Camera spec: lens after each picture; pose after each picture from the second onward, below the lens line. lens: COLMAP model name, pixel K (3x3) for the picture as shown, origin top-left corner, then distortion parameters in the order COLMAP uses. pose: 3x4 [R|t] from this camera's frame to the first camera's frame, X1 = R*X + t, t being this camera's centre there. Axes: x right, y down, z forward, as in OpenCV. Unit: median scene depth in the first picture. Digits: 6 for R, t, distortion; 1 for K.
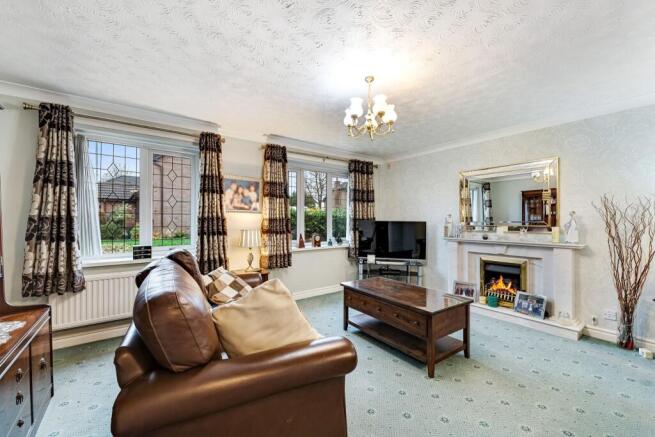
lens RADIAL K [[275.4, 0, 323.9], [0, 275.4, 219.5], [0, 0, 1]] dist [-0.001220, -0.000152]
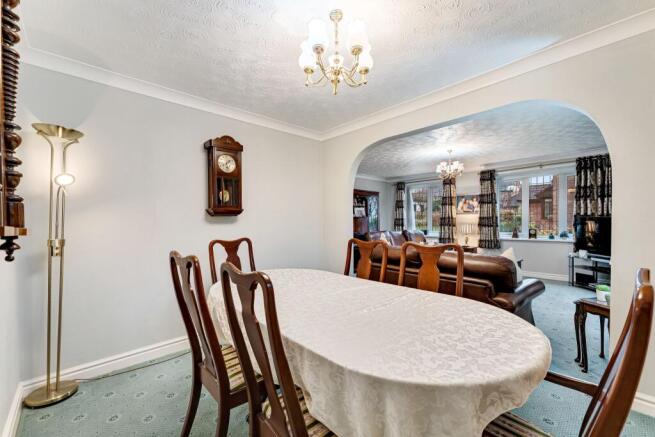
lens RADIAL K [[275.4, 0, 323.9], [0, 275.4, 219.5], [0, 0, 1]] dist [-0.001220, -0.000152]
pose [[0.111191, -0.011247, -0.993735, 1.309546], [0.013906, 0.999856, -0.009760, 0.013072], [0.993702, -0.012734, 0.111331, -0.098696]]
